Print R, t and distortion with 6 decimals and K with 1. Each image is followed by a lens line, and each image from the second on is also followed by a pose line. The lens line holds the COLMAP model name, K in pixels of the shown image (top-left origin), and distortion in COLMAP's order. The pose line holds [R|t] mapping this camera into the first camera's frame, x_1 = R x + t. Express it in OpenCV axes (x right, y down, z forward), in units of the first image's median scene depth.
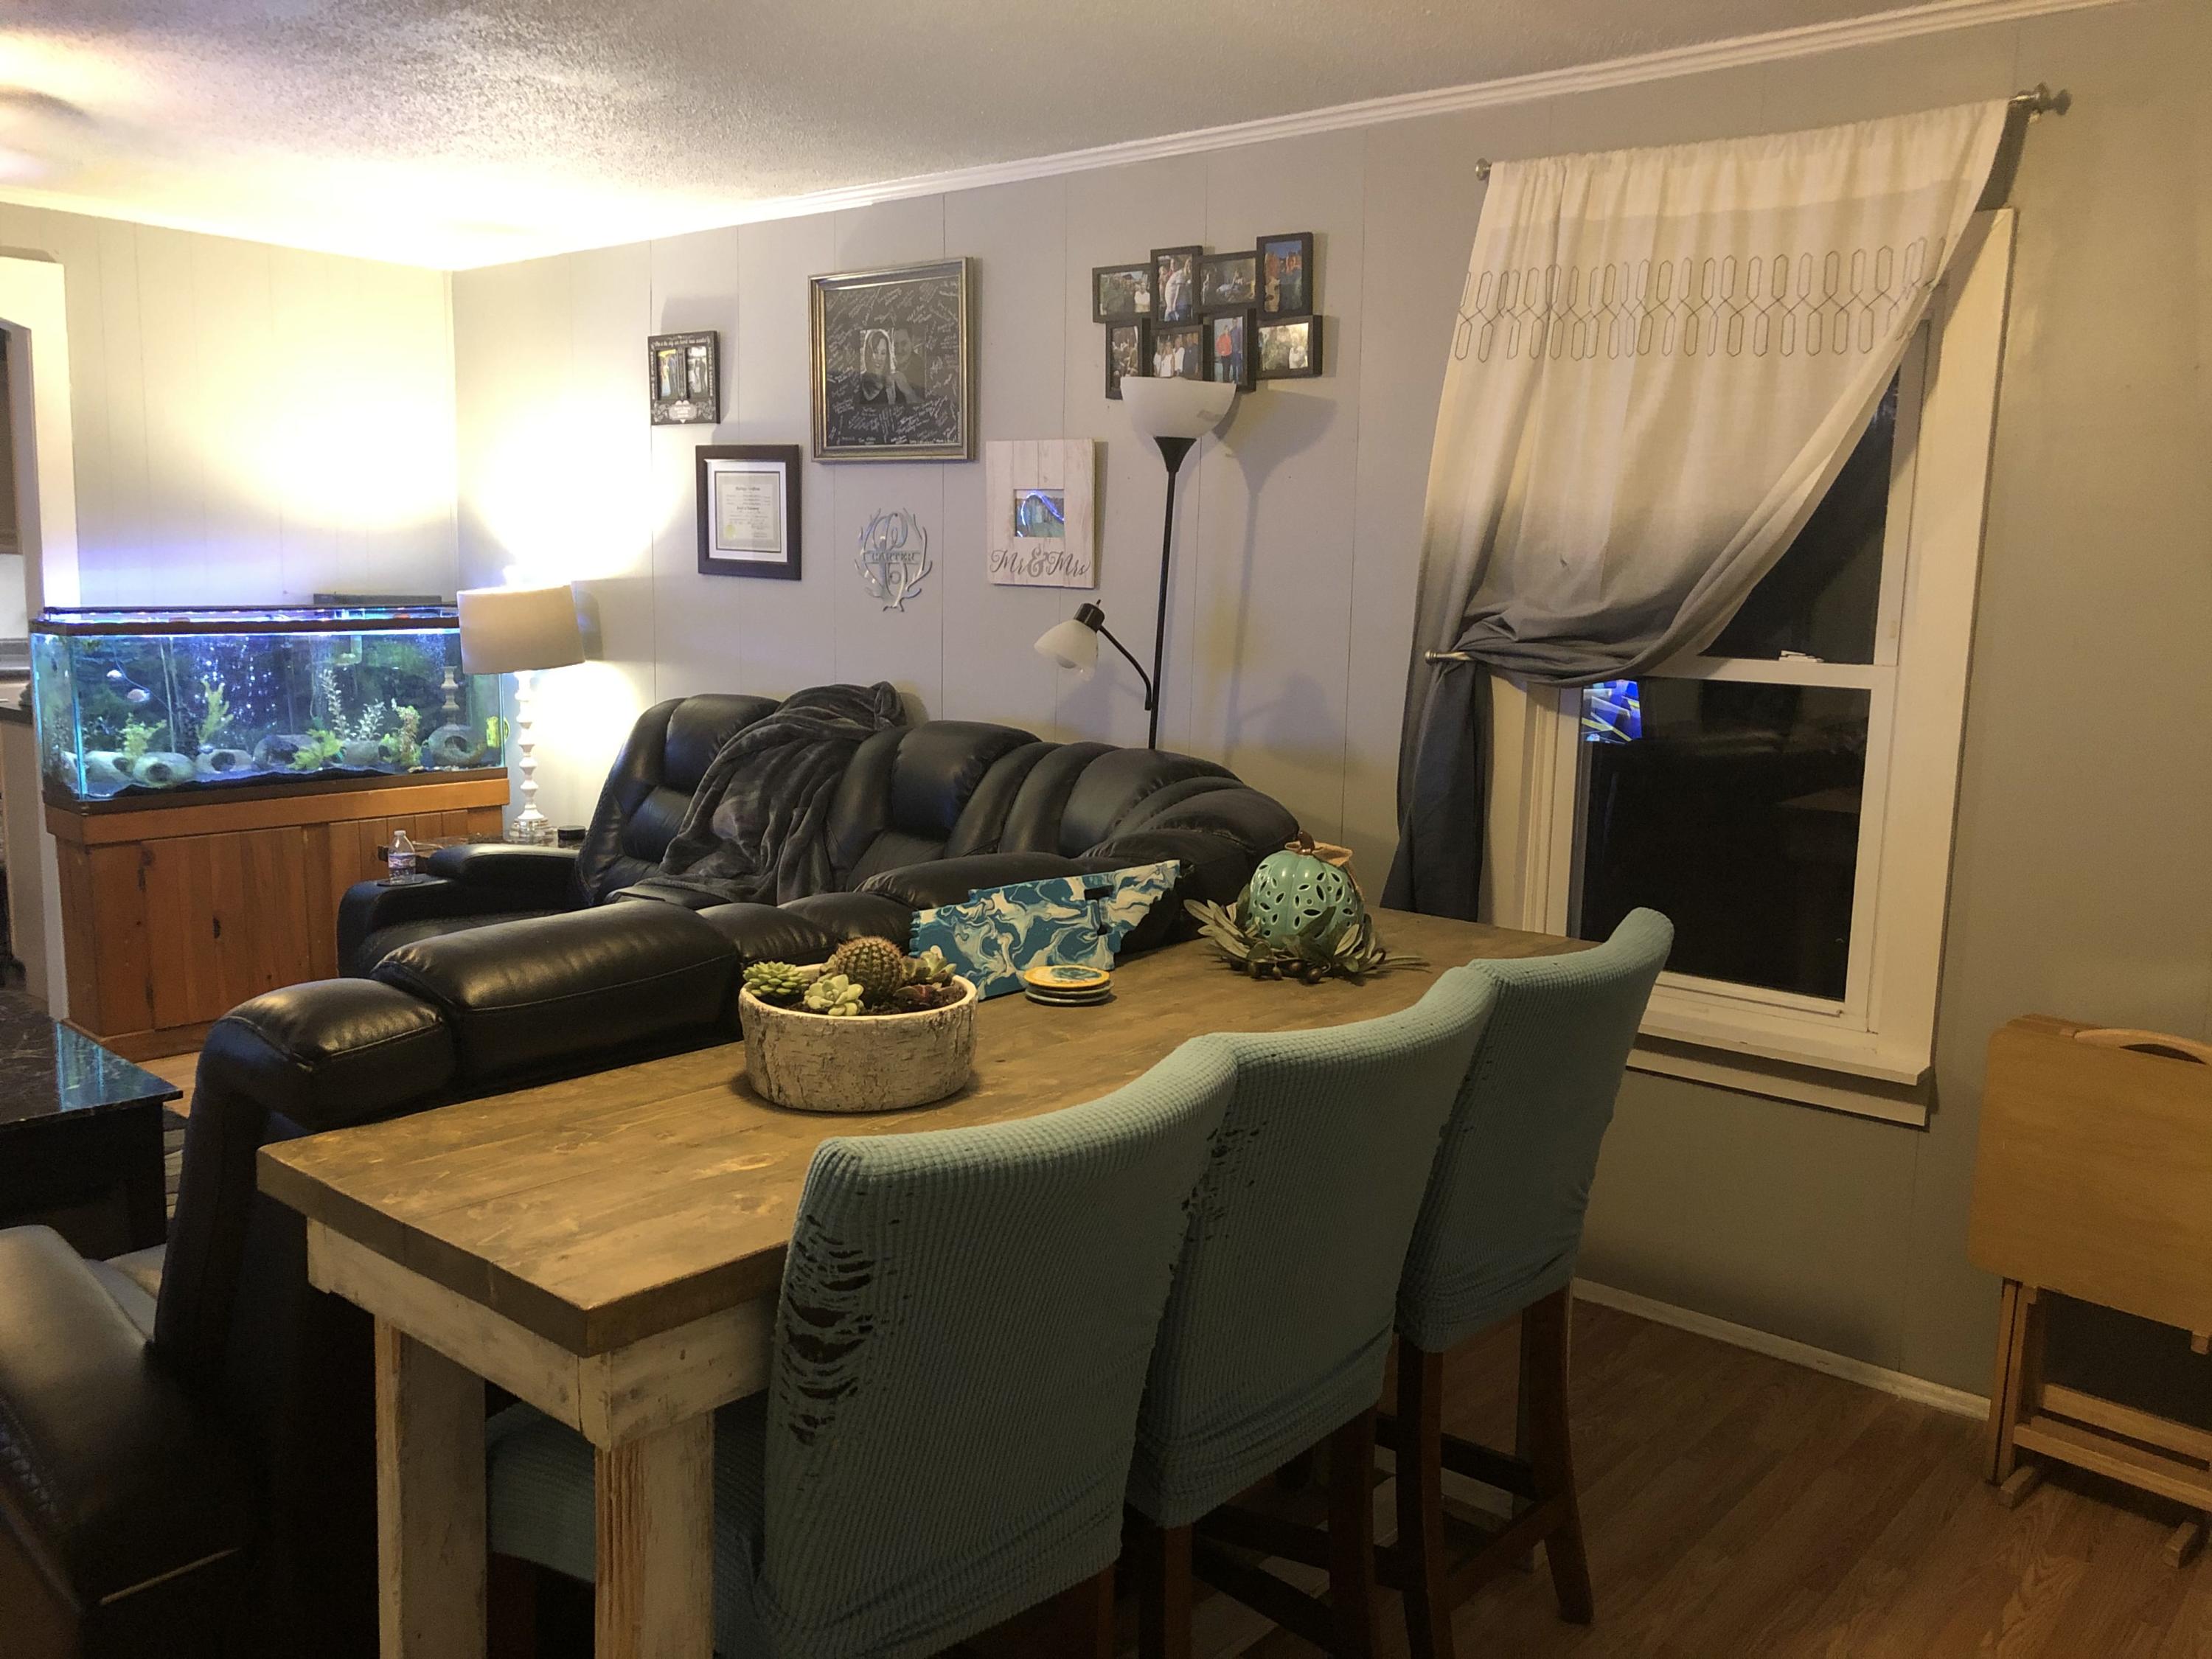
lens RADIAL K [[1791.0, 0, 1106.0], [0, 1791.0, 829.5], [0, 0, 1]] dist [0.034976, -0.007917]
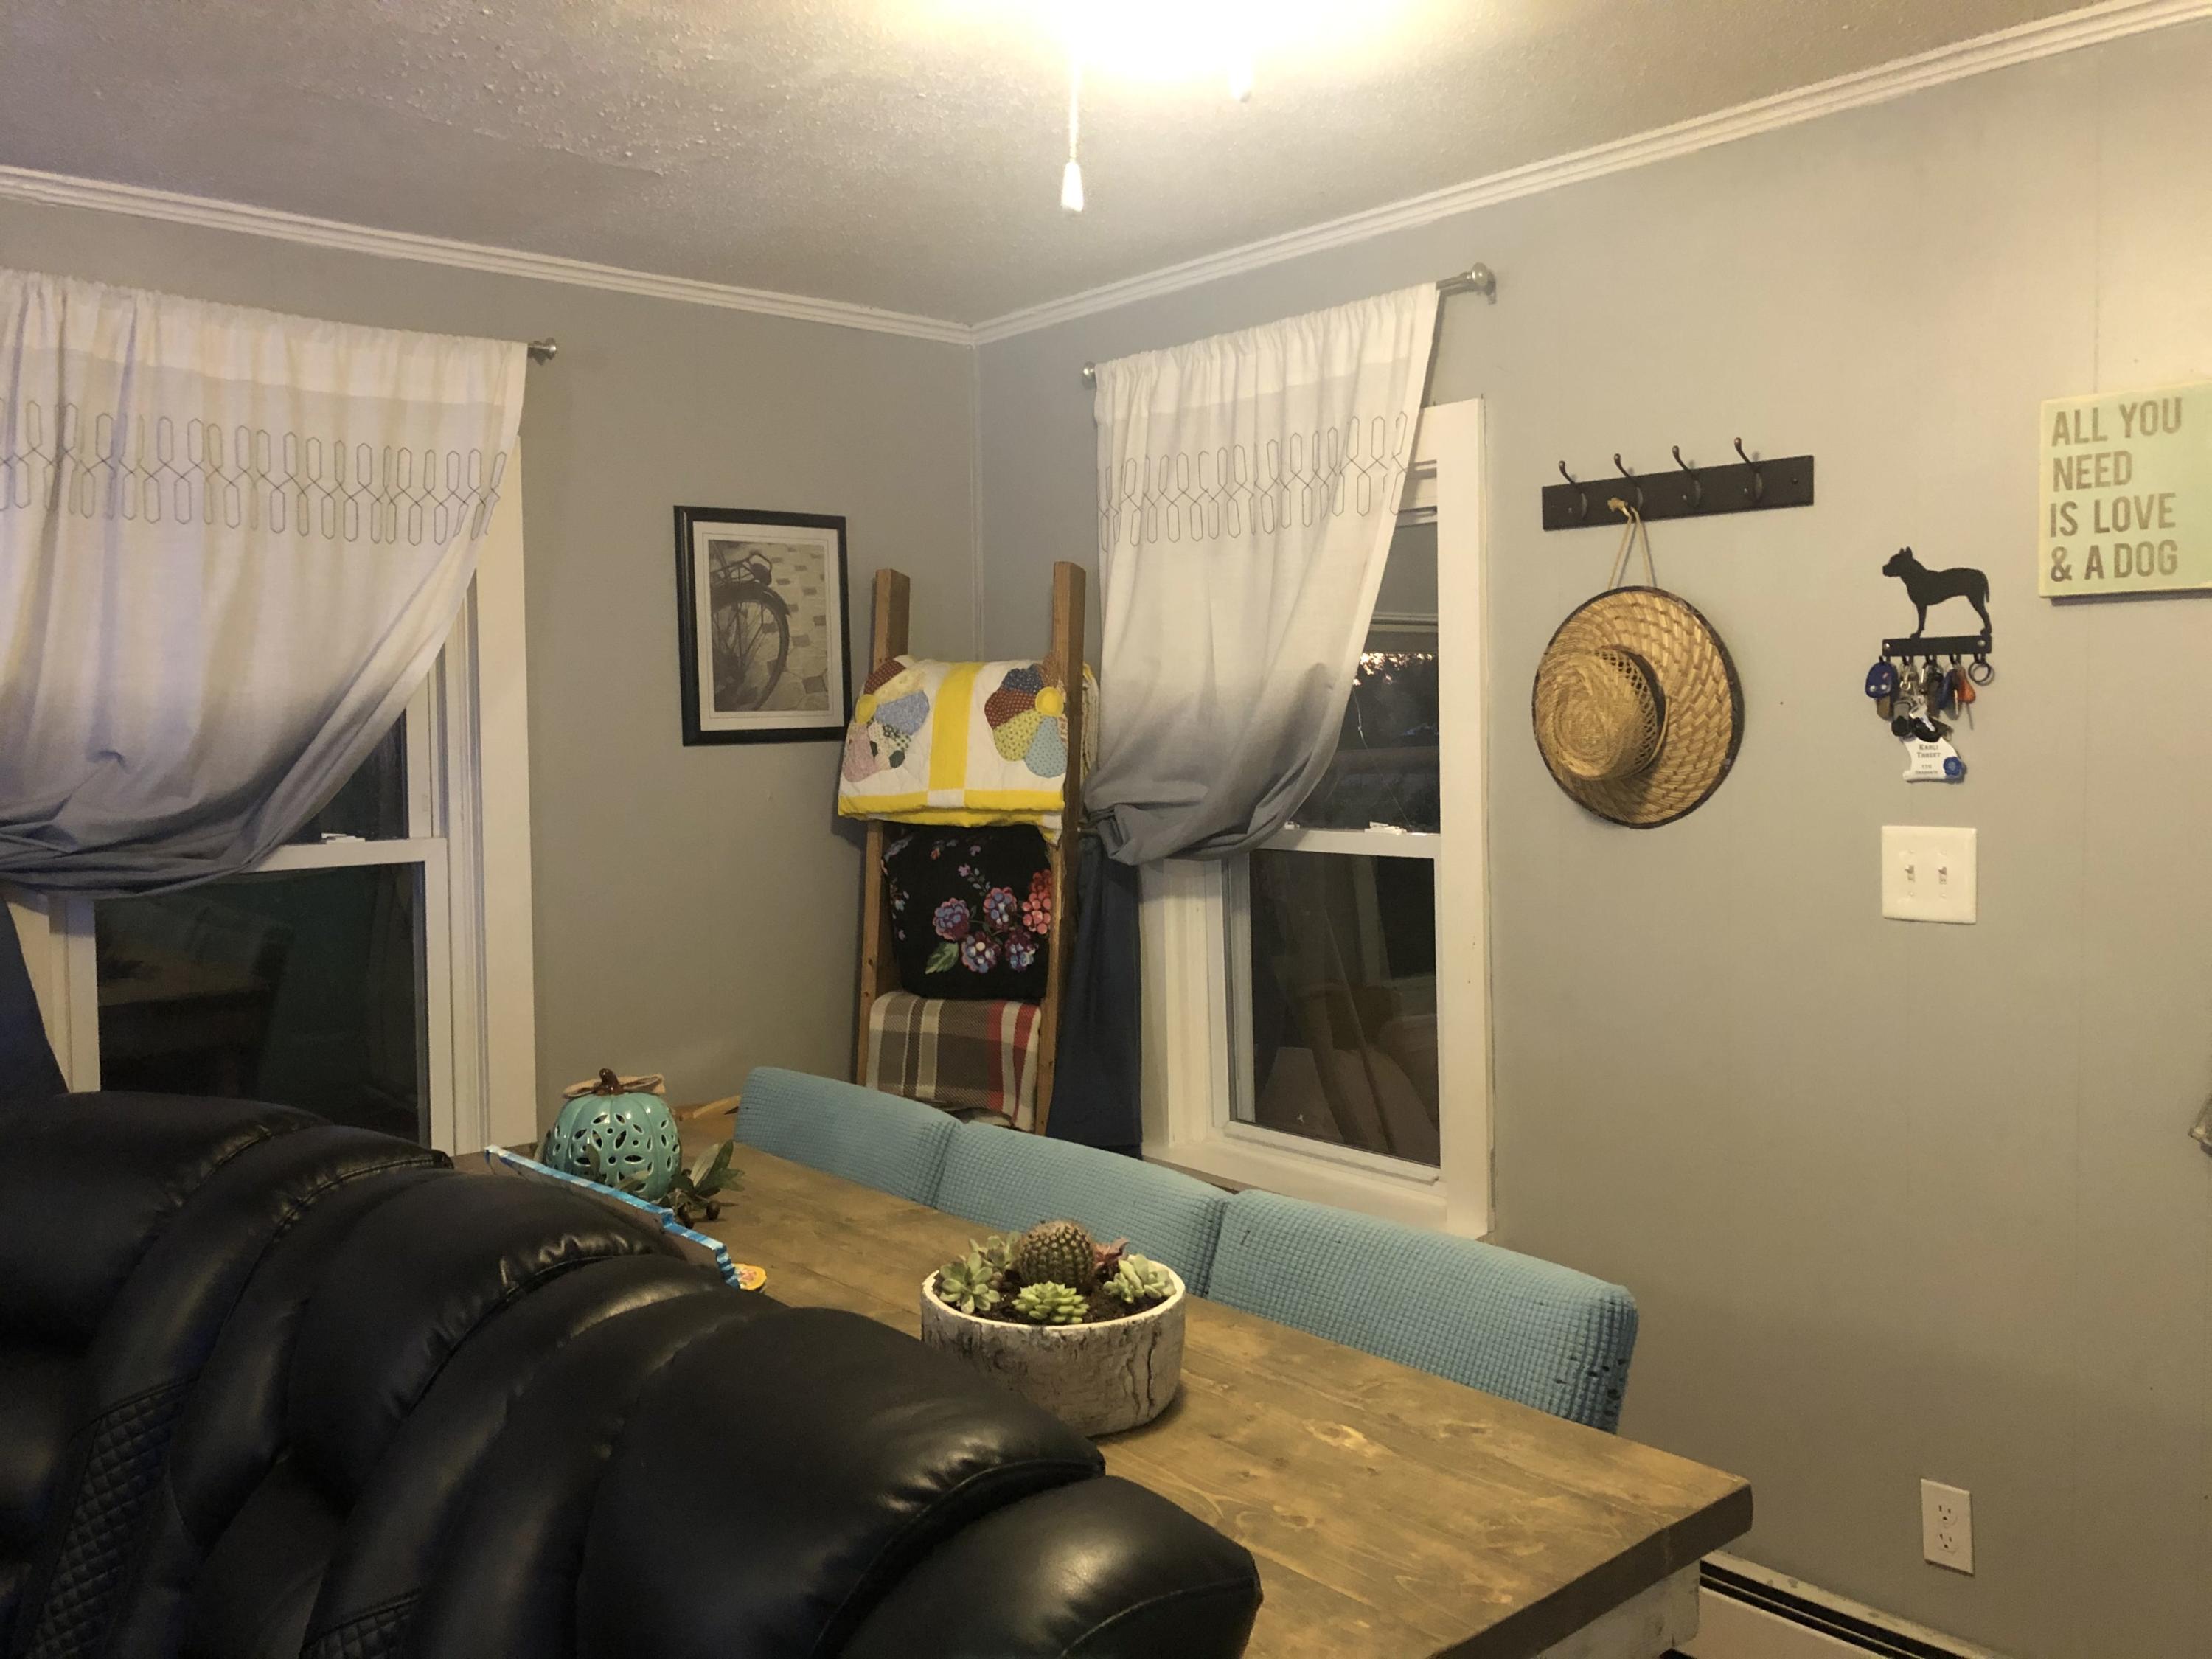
lens RADIAL K [[1791.0, 0, 1106.0], [0, 1791.0, 829.5], [0, 0, 1]] dist [0.034976, -0.007917]
pose [[0.154857, -0.093762, 0.983478, -0.561757], [0.158710, 0.984918, 0.068909, -0.108541], [-0.975105, 0.145417, 0.167402, 0.453066]]
